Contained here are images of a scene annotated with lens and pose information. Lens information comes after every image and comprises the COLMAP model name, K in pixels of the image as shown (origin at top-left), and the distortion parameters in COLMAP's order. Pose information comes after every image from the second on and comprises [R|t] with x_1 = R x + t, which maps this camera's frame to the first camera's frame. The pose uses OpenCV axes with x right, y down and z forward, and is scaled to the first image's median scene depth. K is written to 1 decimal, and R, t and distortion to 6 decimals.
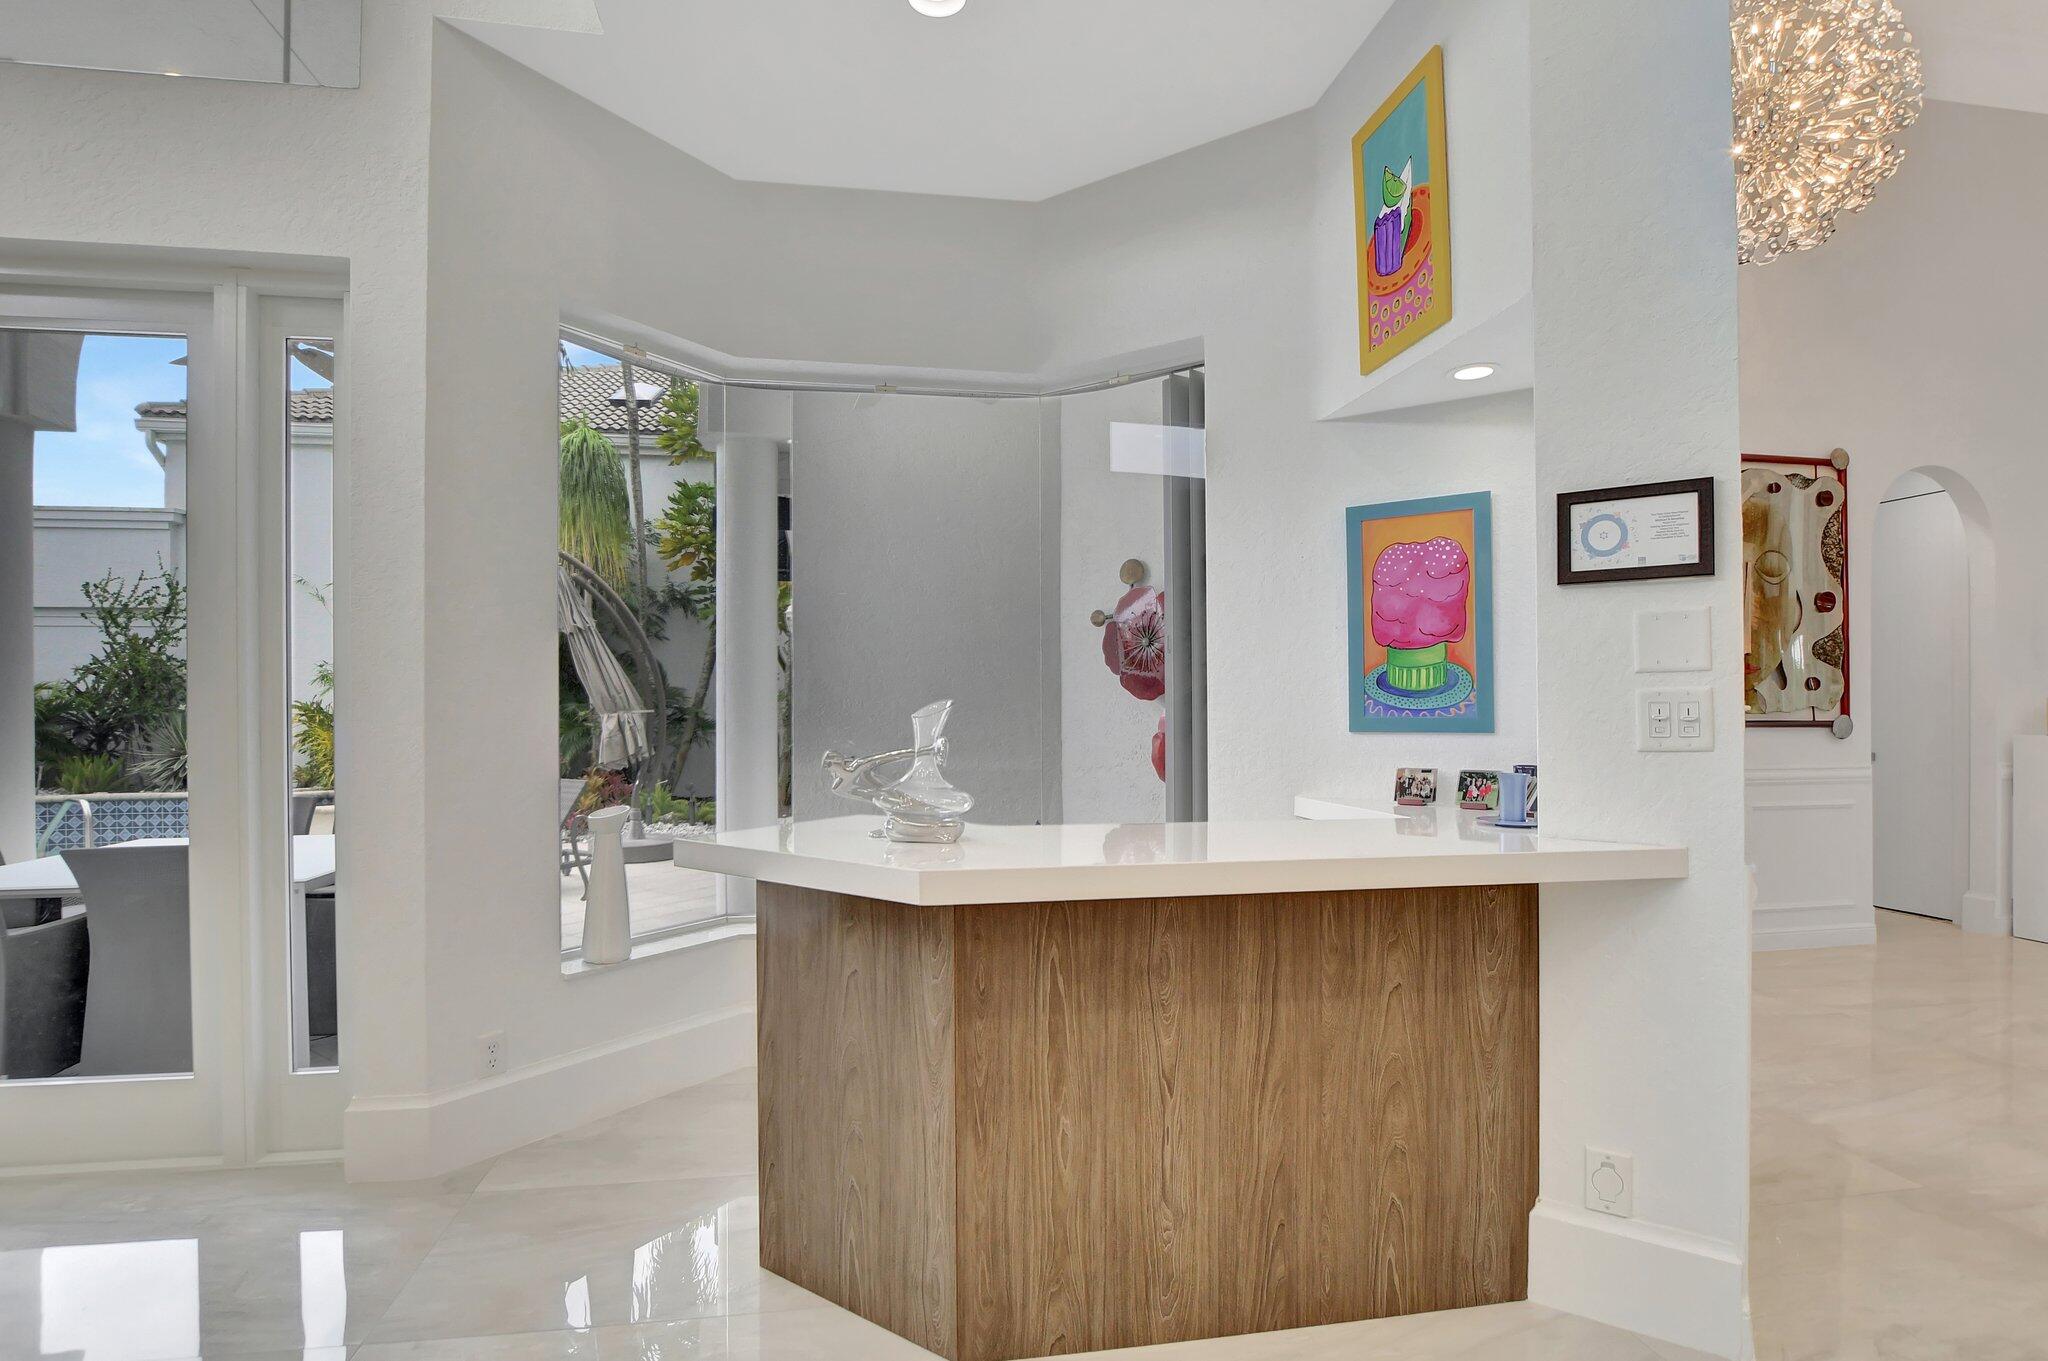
lens RADIAL K [[986.7, 0, 978.5], [0, 986.7, 703.7], [0, 0, 1]] dist [-0.025279, -0.000270]
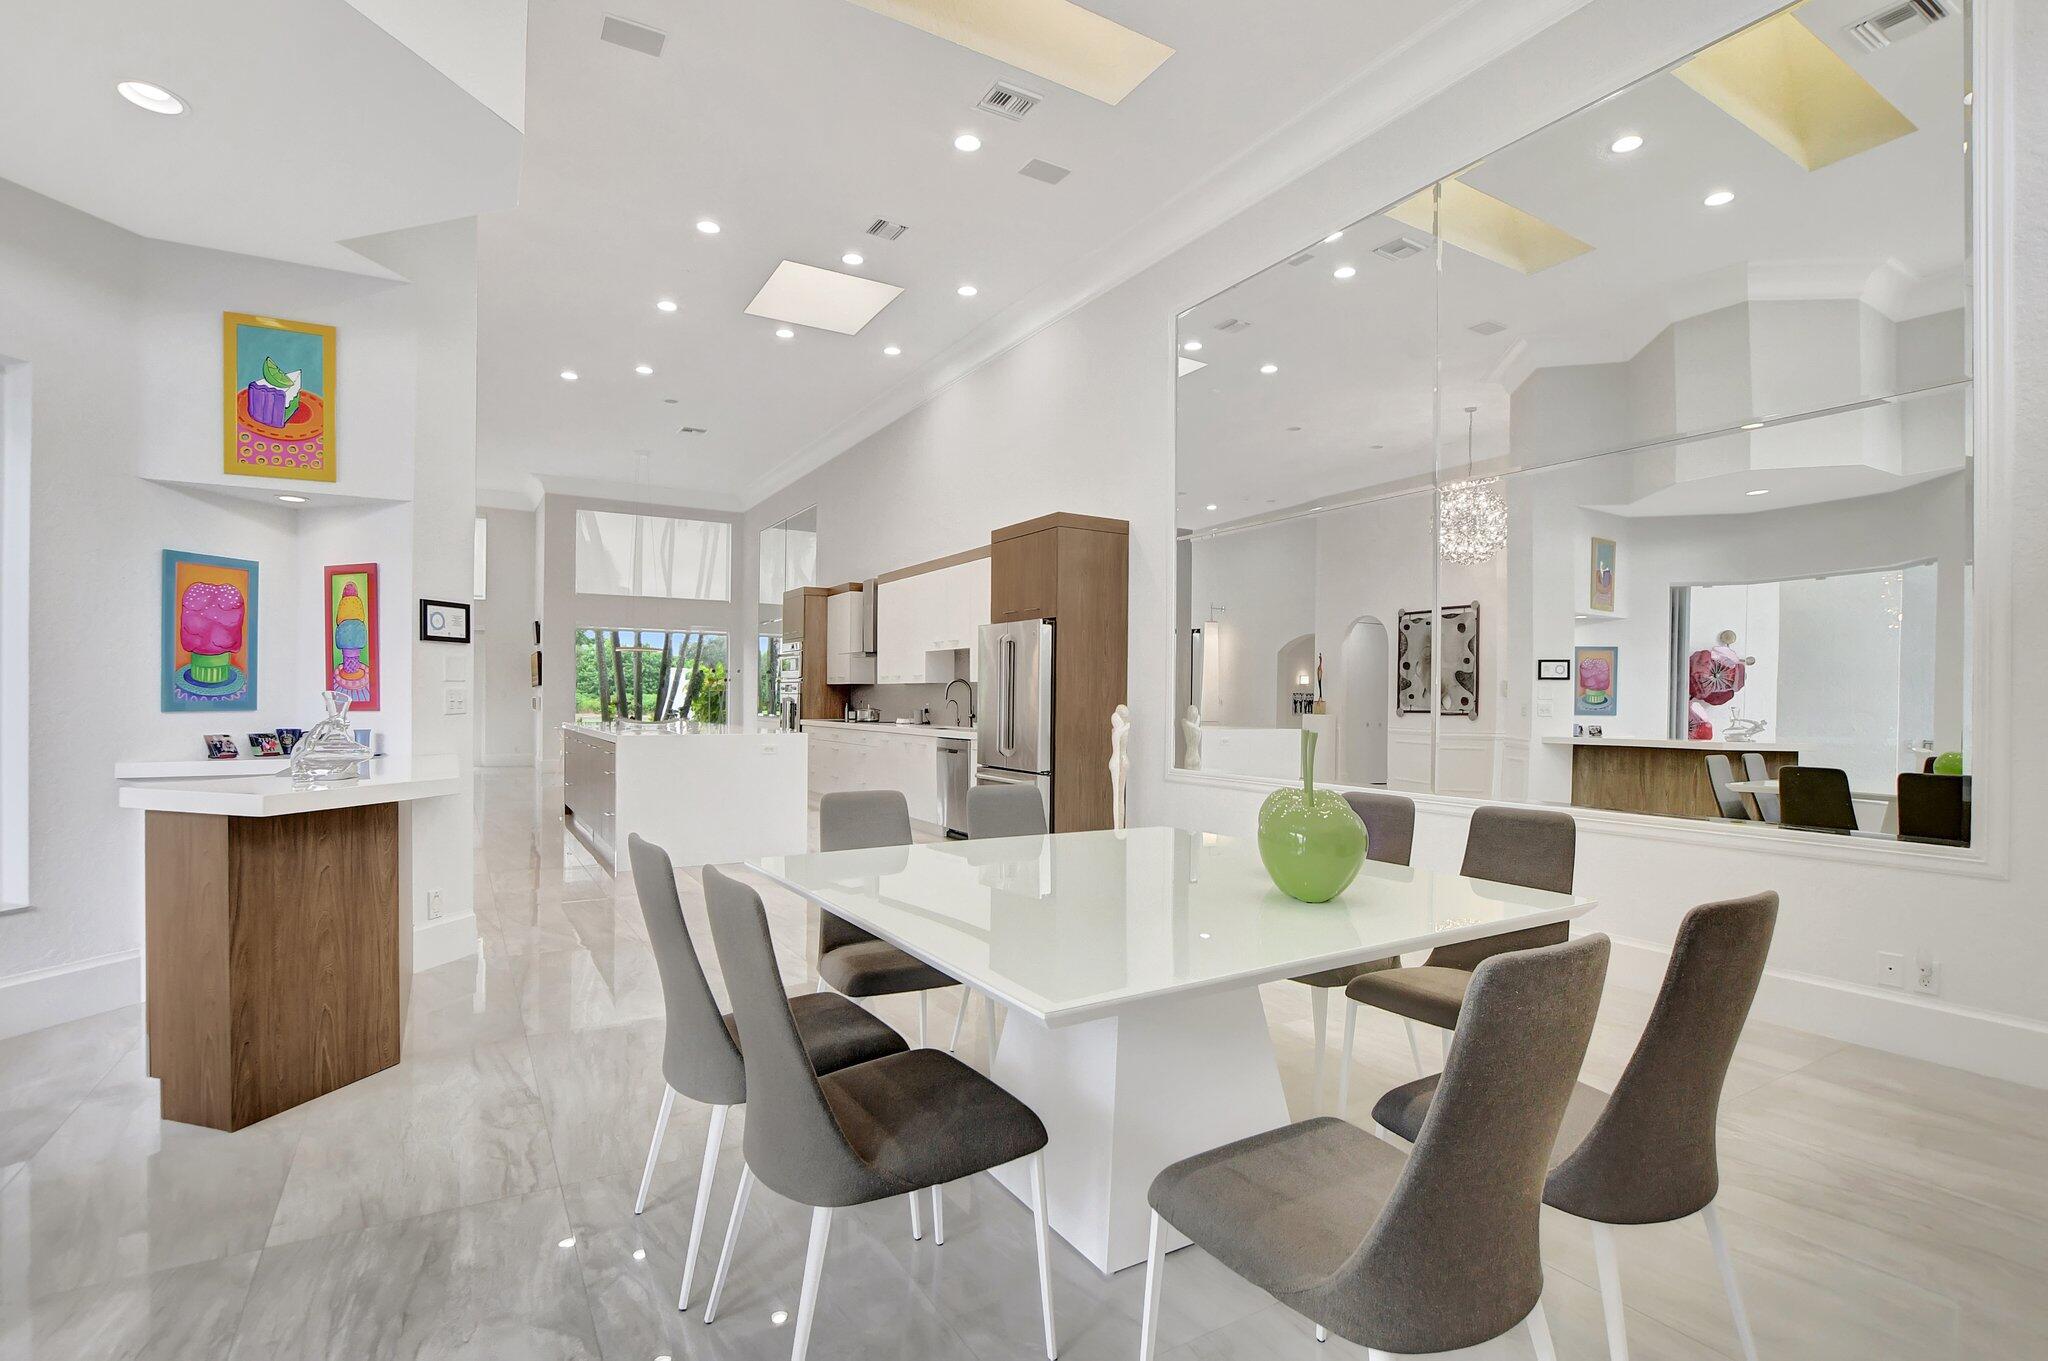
lens RADIAL K [[970.4, 0, 1028.6], [0, 970.4, 710.1], [0, 0, 1]] dist [-0.031322, 0.000008]
pose [[-0.382042, -0.014606, 0.924029, -1.326925], [-0.011572, 0.999872, 0.011020, -0.002319], [-0.924072, -0.006482, -0.382162, 0.387593]]
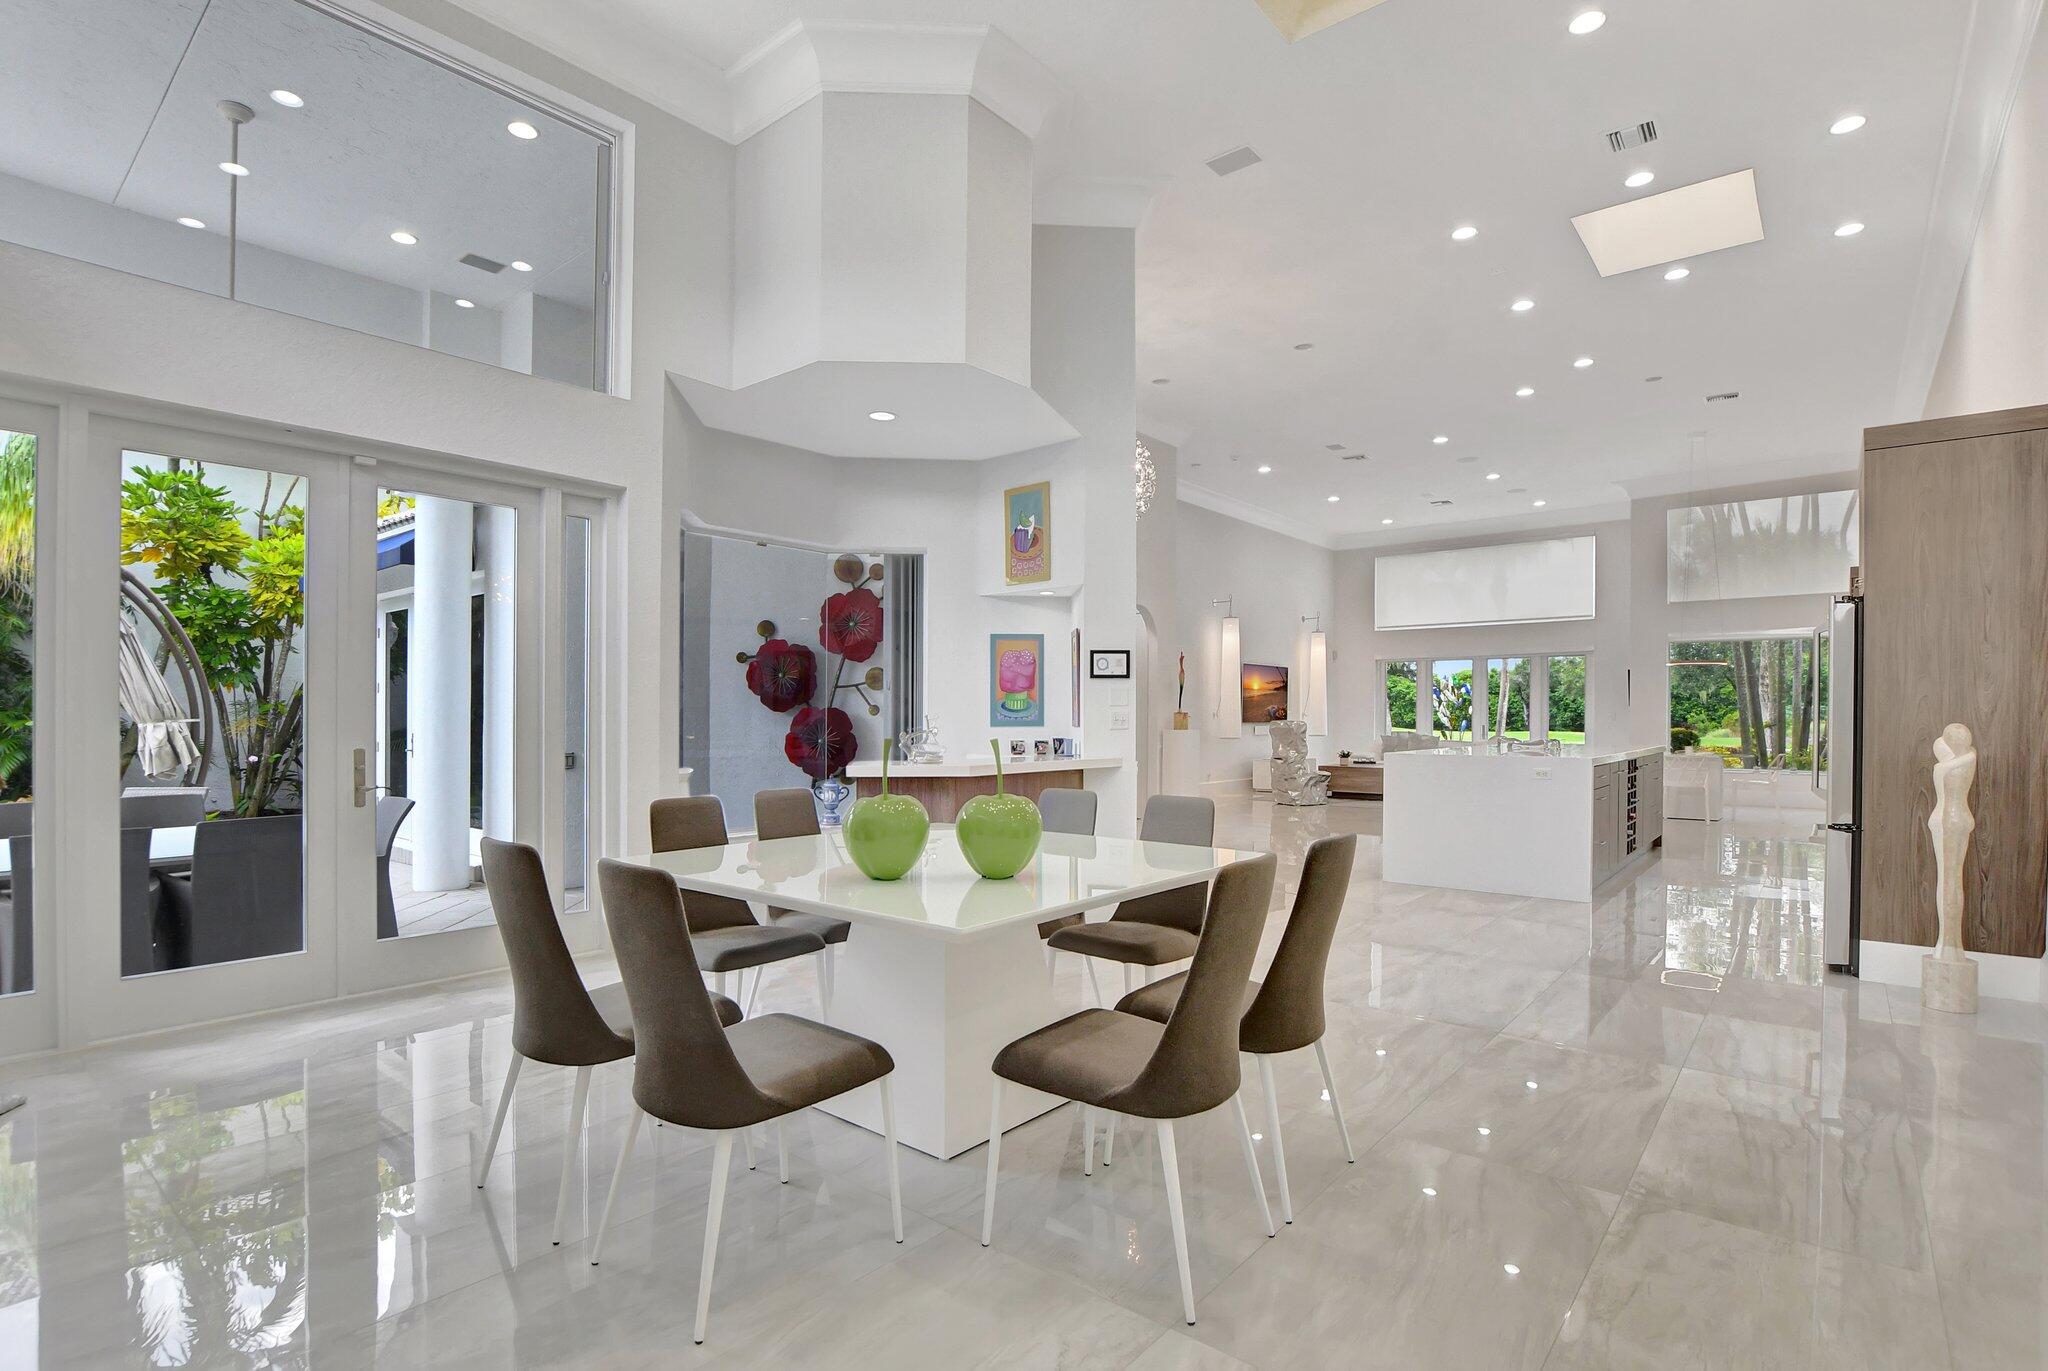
lens RADIAL K [[978.8, 0, 1024.5], [0, 978.8, 724.5], [0, 0, 1]] dist [-0.001805, -0.000473]
pose [[0.751655, -0.005215, 0.659536, -1.157918], [-0.002451, 0.999940, 0.010700, -0.002397], [-0.659552, -0.009659, 0.751597, -0.872622]]
